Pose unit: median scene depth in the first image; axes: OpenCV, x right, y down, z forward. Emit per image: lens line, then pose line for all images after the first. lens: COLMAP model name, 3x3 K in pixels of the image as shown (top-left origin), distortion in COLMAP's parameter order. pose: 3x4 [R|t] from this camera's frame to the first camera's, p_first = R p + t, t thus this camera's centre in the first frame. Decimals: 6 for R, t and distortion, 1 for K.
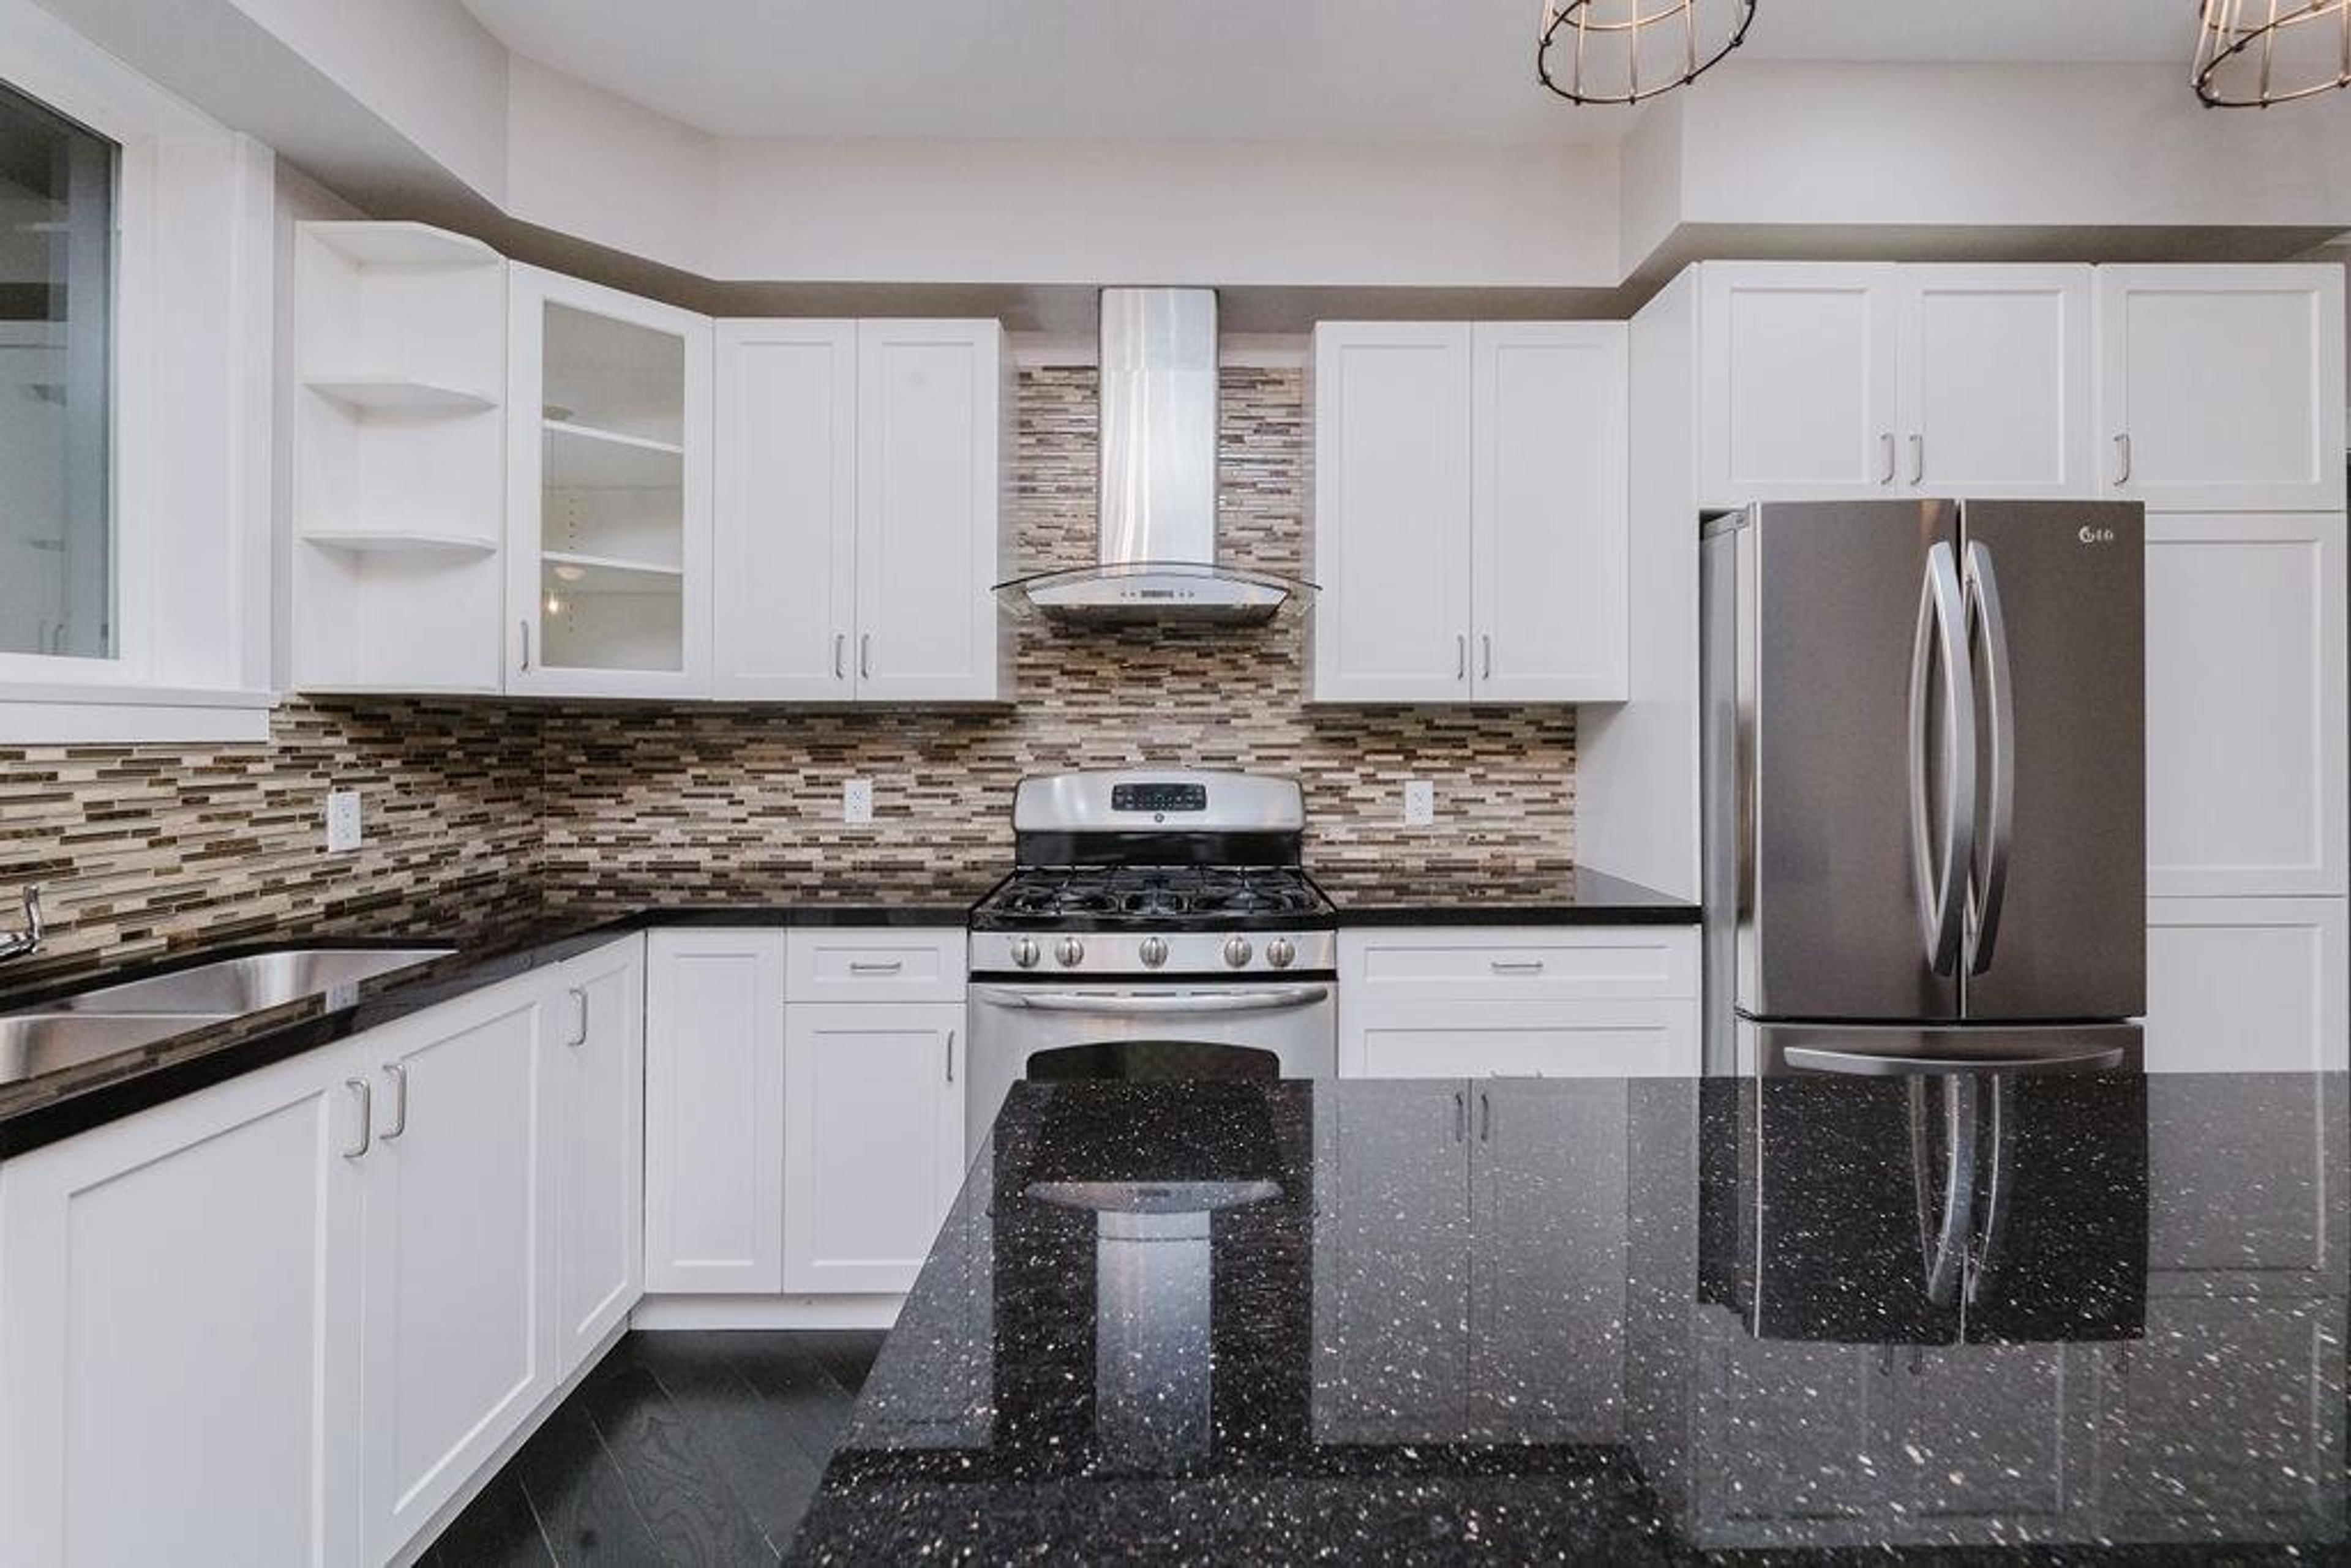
lens RADIAL K [[965.2, 0, 1232.6], [0, 965.2, 742.9], [0, 0, 1]] dist [-0.001275, 0.000167]
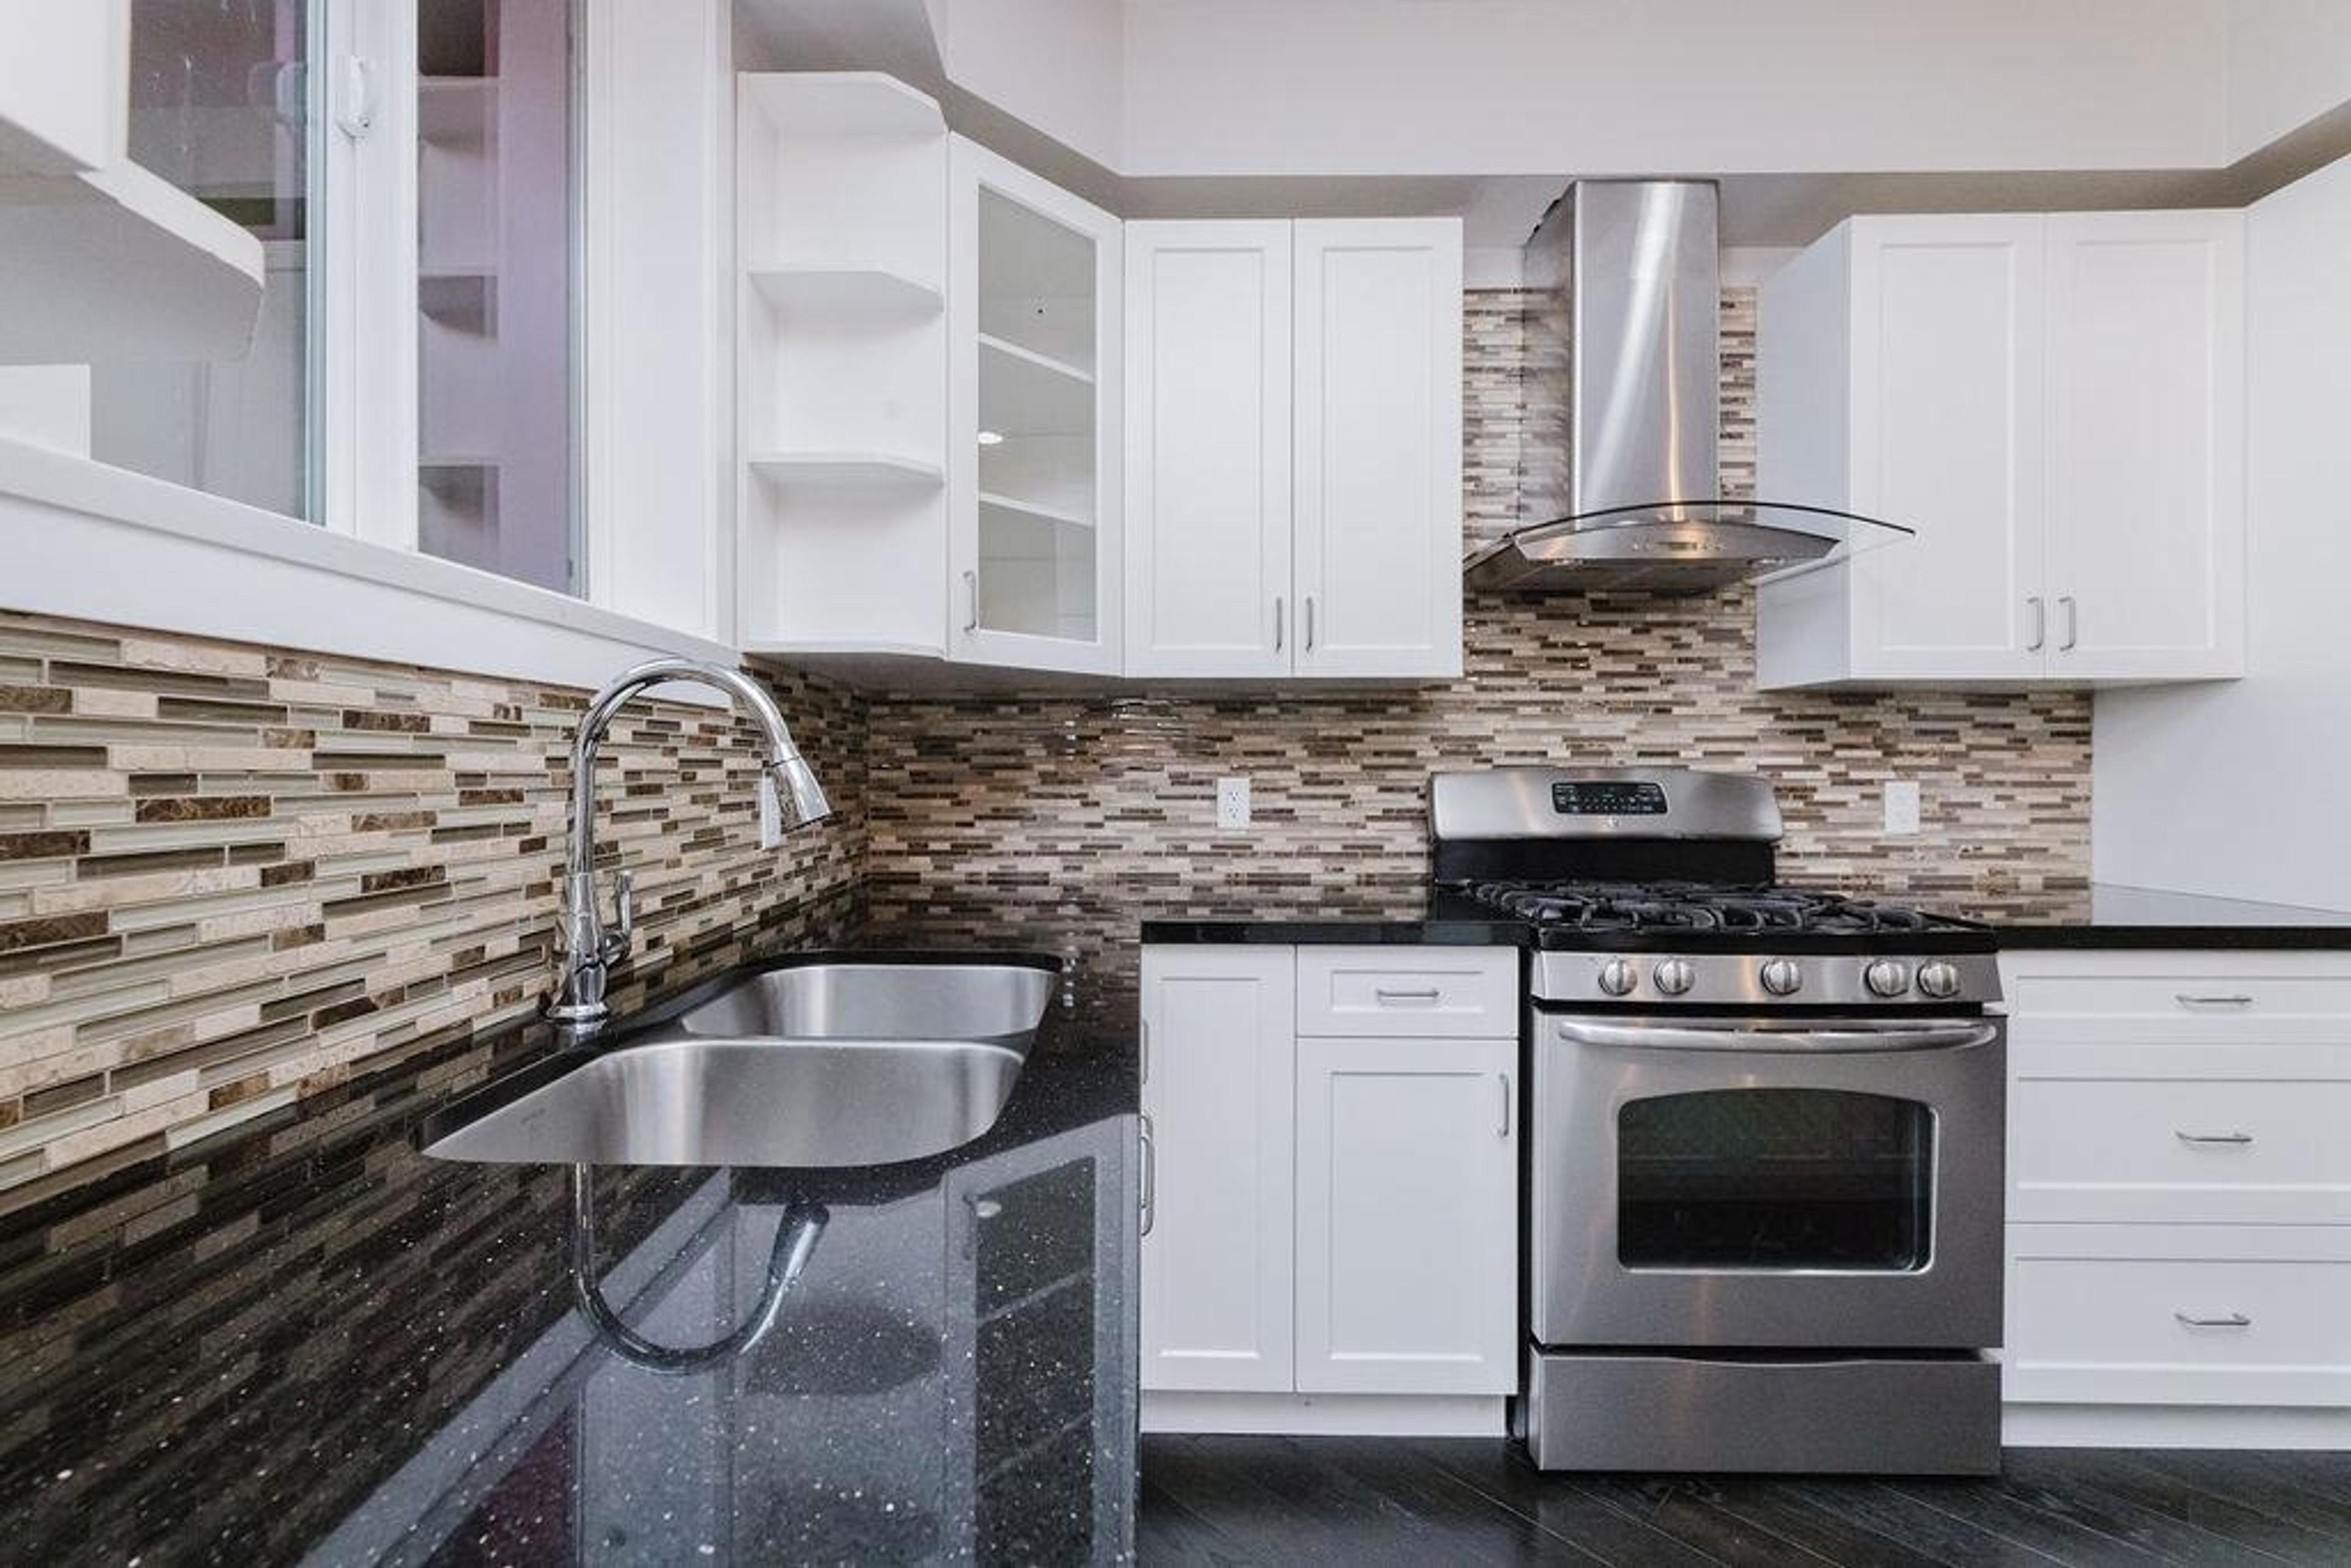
lens RADIAL K [[1005.1, 0, 1175.5], [0, 1005.1, 784.0], [0, 0, 1]] dist [0.000474, -0.000162]
pose [[0.999554, 0.002725, -0.029730, -0.411591], [-0.002515, 0.999972, 0.007099, 0.037407], [0.029749, -0.007021, 0.999533, 0.112780]]
